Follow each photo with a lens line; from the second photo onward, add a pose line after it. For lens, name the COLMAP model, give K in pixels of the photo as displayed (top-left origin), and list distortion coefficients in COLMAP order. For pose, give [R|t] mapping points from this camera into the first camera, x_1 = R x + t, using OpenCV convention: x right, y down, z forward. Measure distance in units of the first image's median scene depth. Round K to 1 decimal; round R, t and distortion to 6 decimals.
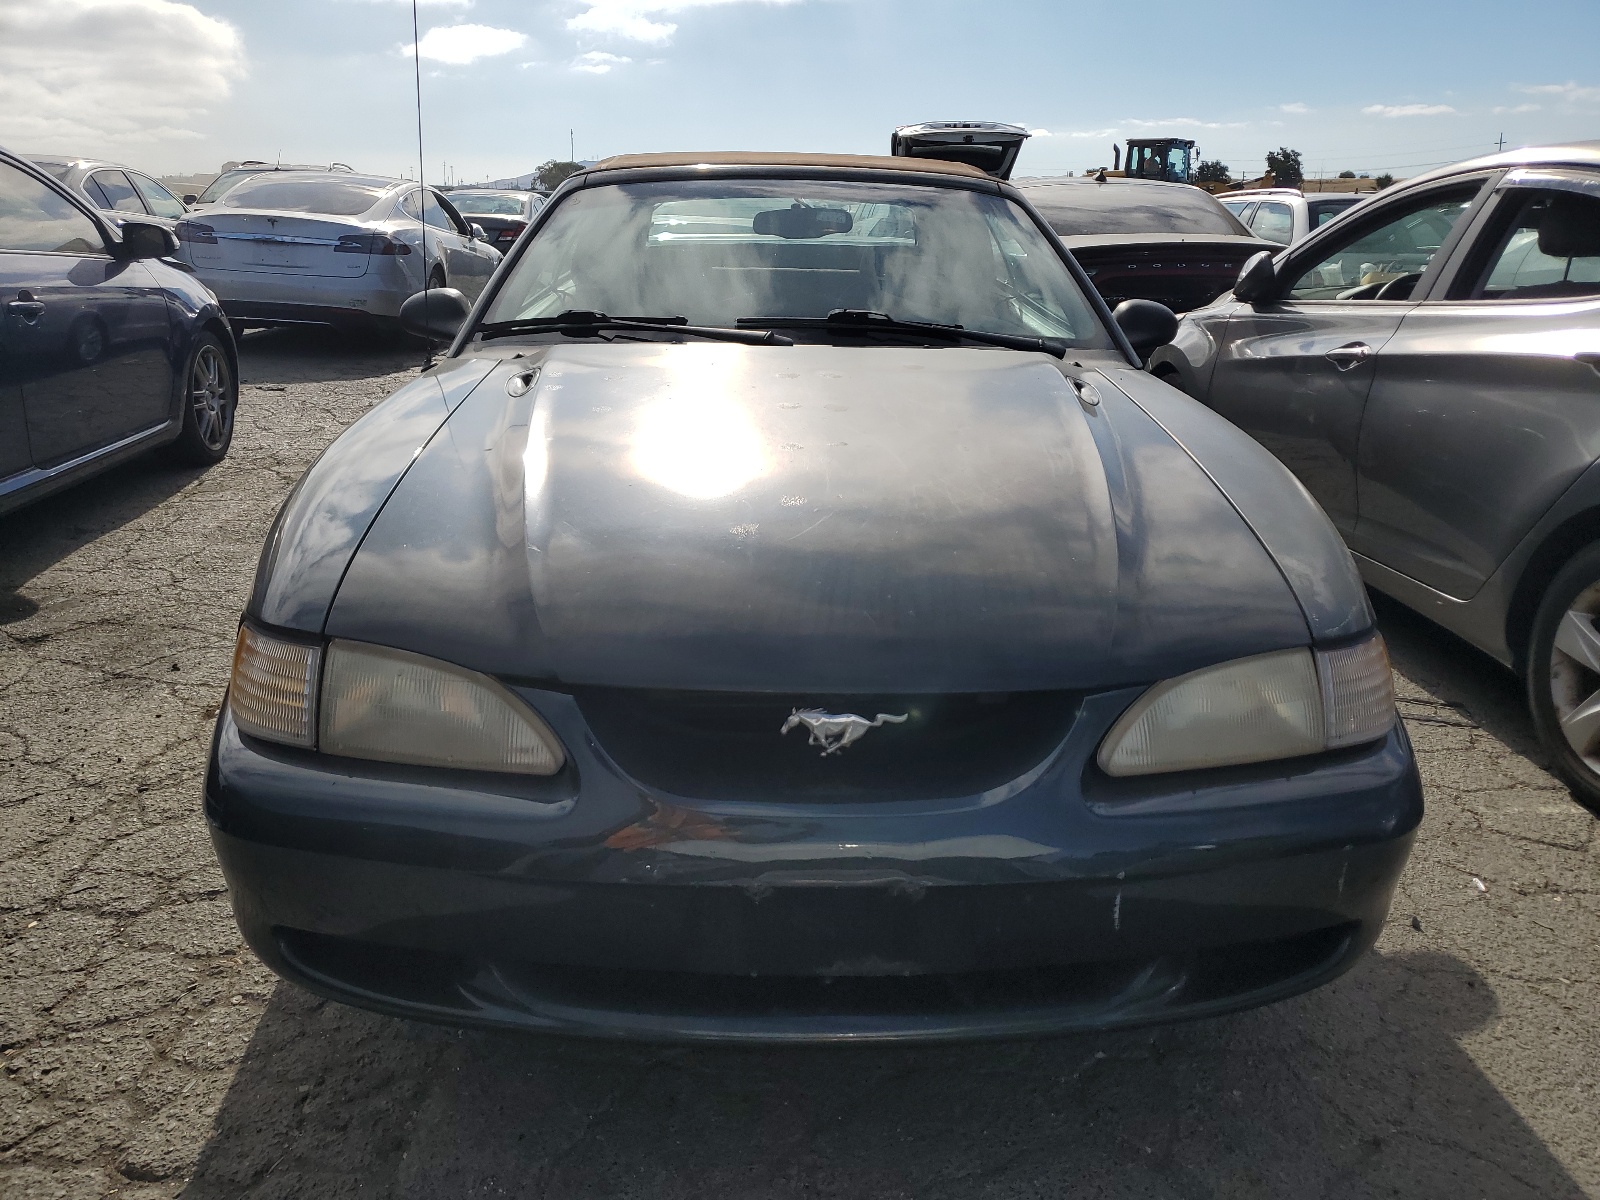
lens RADIAL K [[1225.7, 0, 800.0], [0, 1225.7, 600.0], [0, 0, 1]] dist [0.032031, 0.001888]
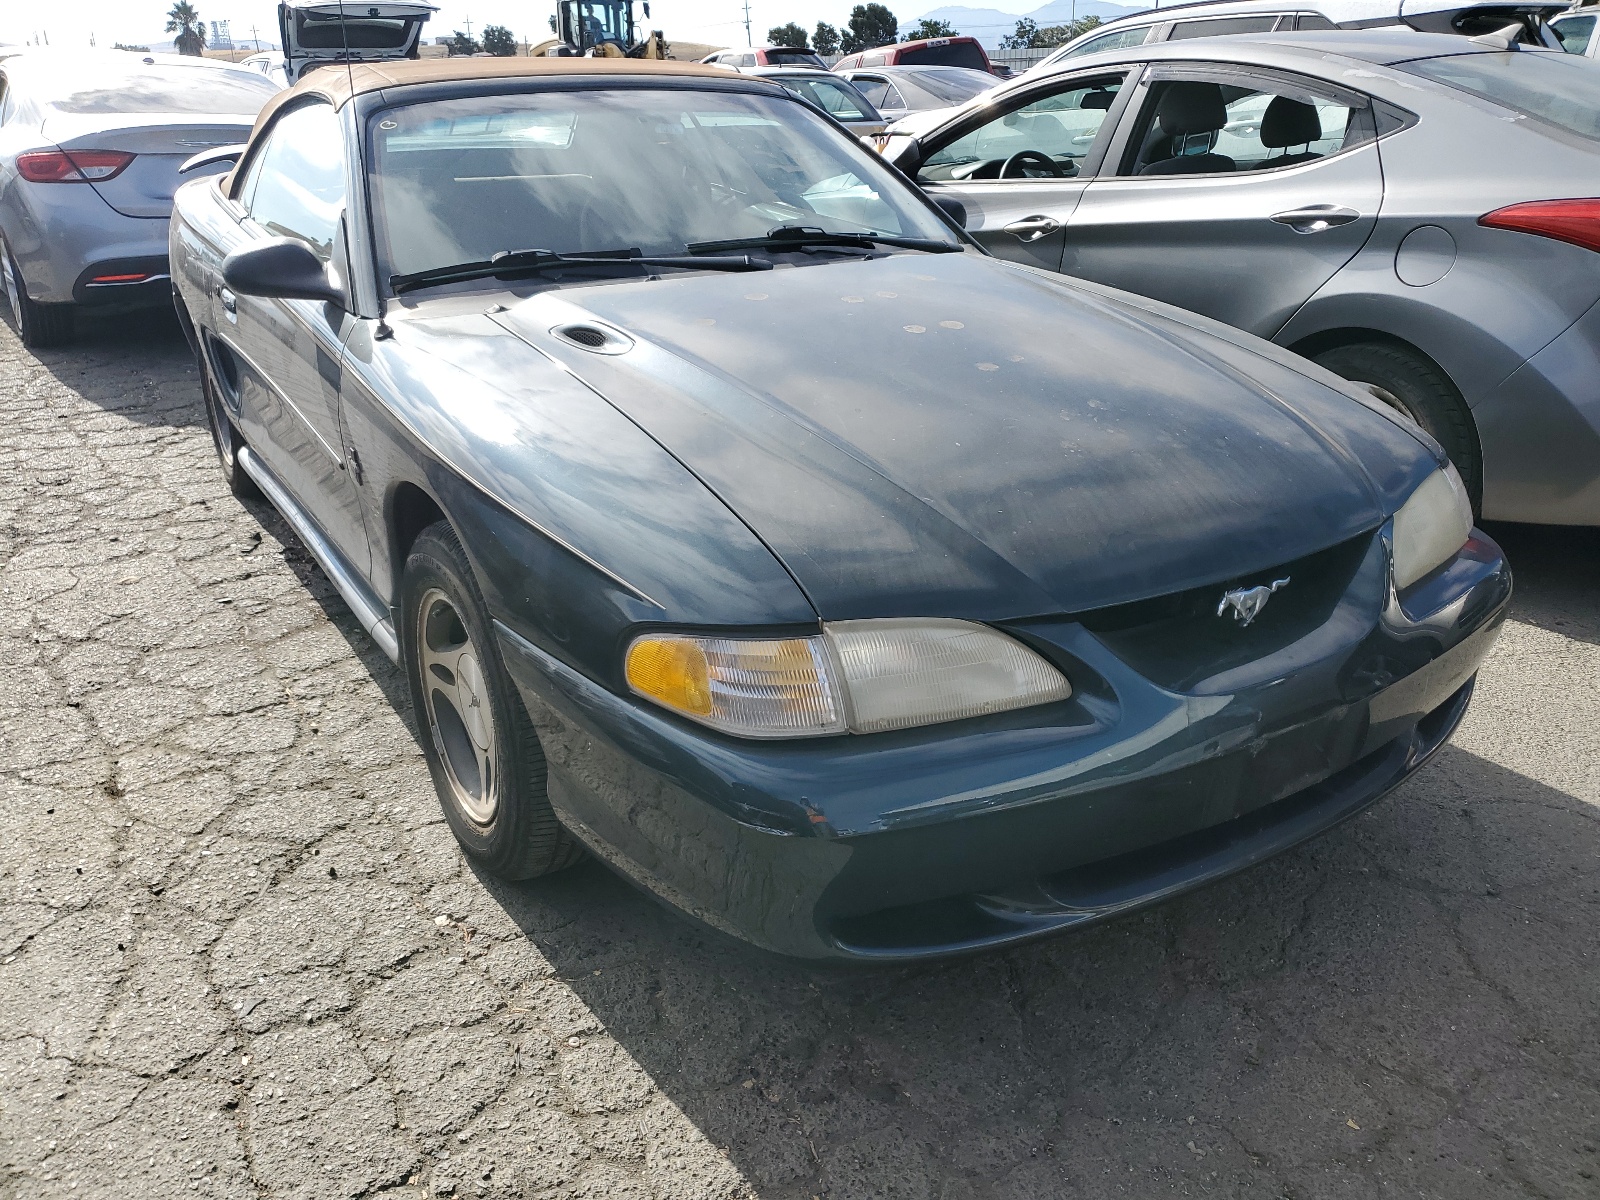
lens RADIAL K [[1227.4, 0, 800.0], [0, 1227.4, 600.0], [0, 0, 1]] dist [0.009554, 0.004570]
pose [[0.869654, -0.216279, 0.443762, -0.642961], [0.173494, 0.975480, 0.135423, -0.097097], [-0.462170, -0.040782, 0.885853, 0.113786]]
